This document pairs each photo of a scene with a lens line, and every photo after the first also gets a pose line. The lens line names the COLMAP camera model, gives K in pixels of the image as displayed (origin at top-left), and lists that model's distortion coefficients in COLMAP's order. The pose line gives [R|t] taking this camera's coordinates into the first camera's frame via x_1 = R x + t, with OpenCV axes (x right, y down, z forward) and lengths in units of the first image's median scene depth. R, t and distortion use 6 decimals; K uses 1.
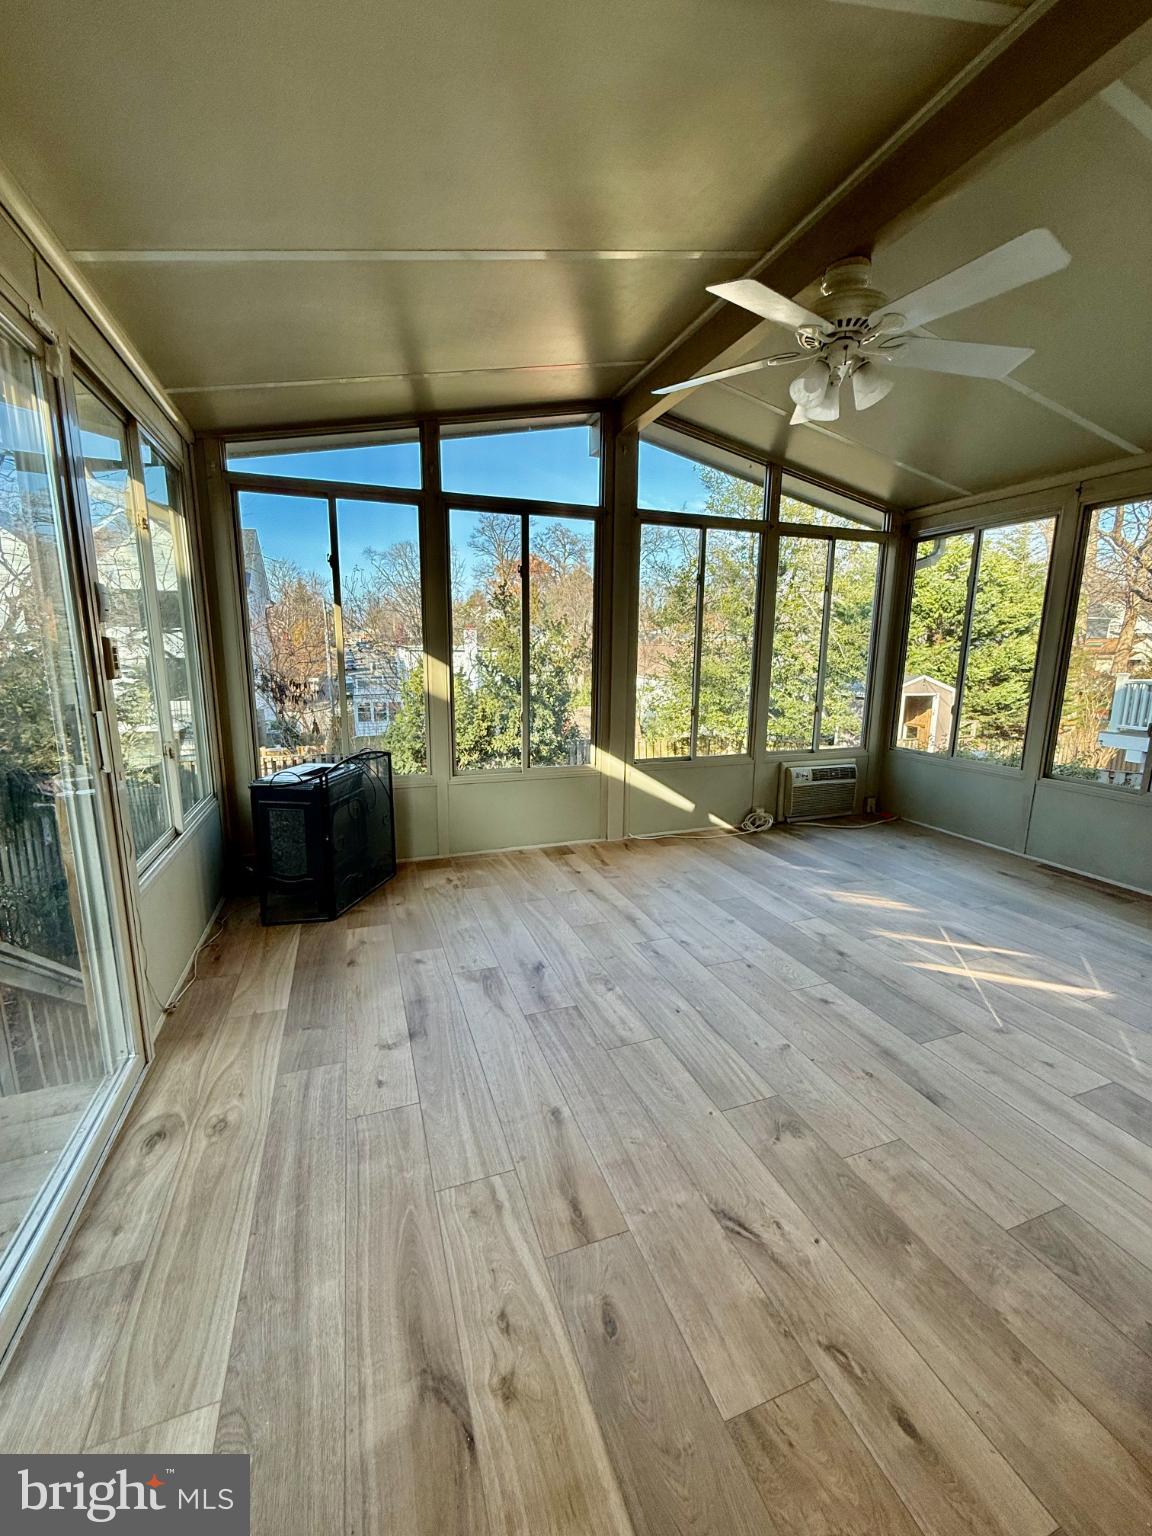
lens RADIAL K [[614.5, 0, 576.3], [0, 614.5, 766.1], [0, 0, 1]] dist [-0.004408, 0.001118]
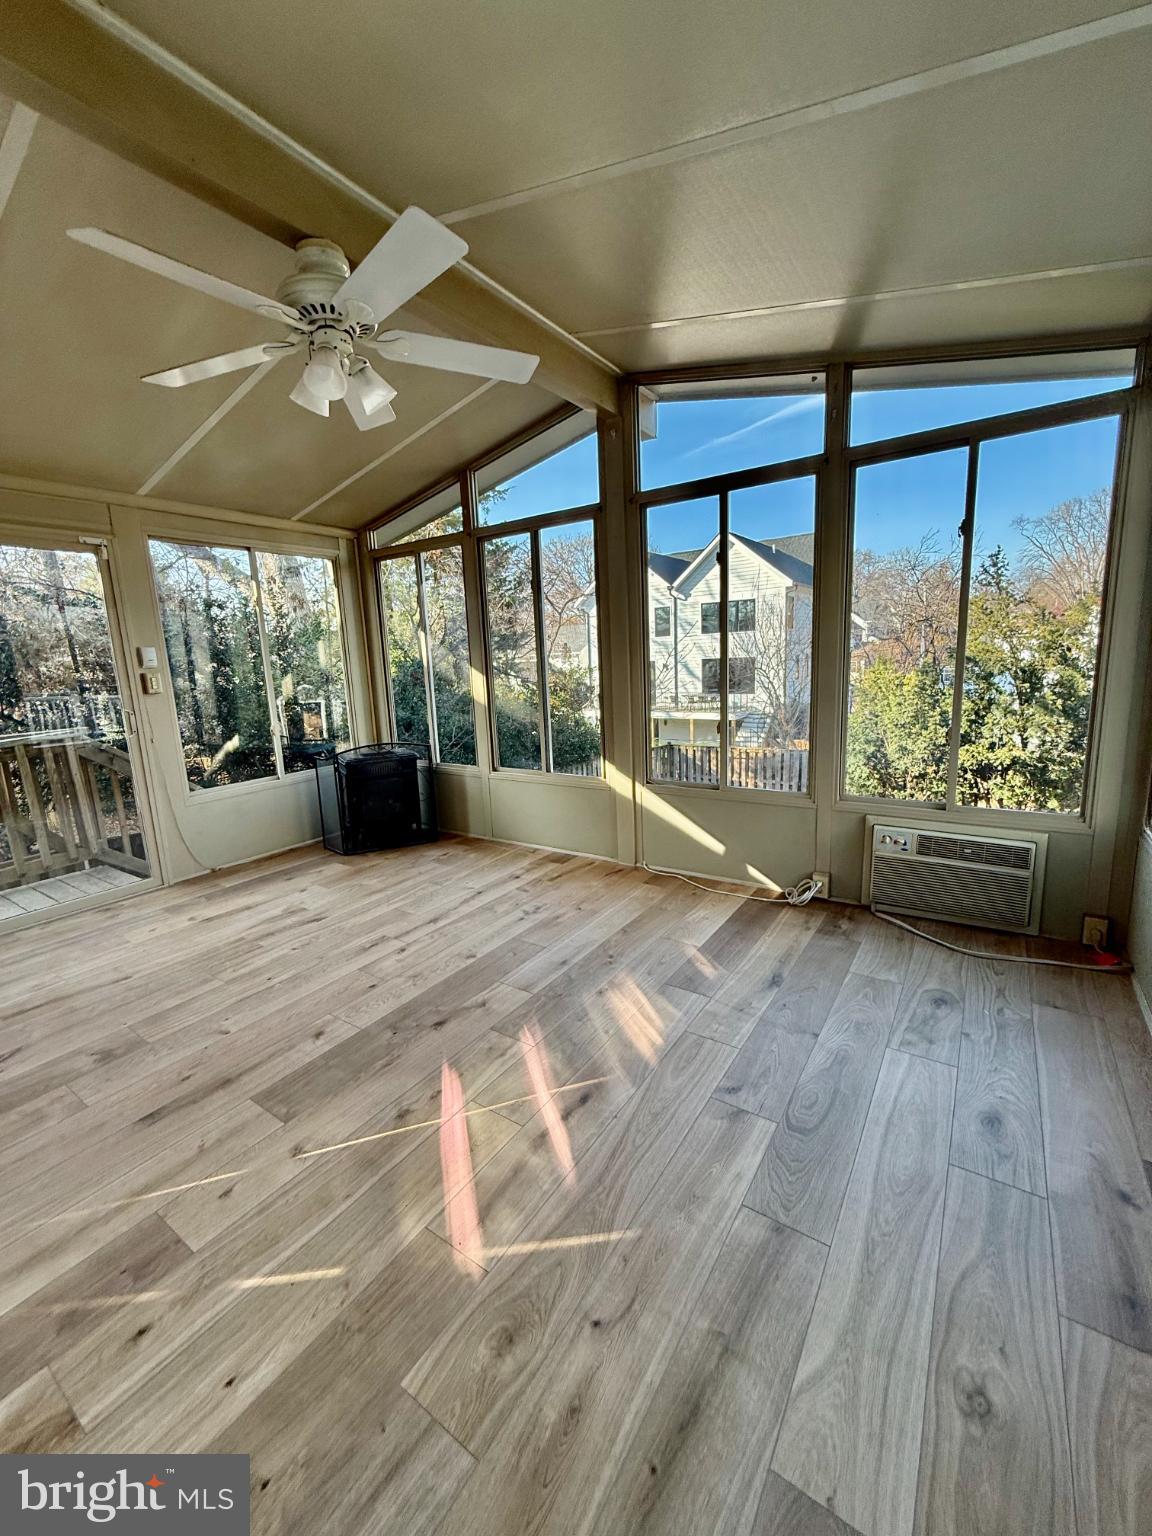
lens RADIAL K [[614.5, 0, 574.3], [0, 614.5, 768.7], [0, 0, 1]] dist [-0.004408, 0.001118]
pose [[0.579608, 0.114040, -0.806876, 0.893051], [-0.101193, 0.992568, 0.067594, -0.089262], [0.808588, 0.042472, 0.586841, 0.483773]]
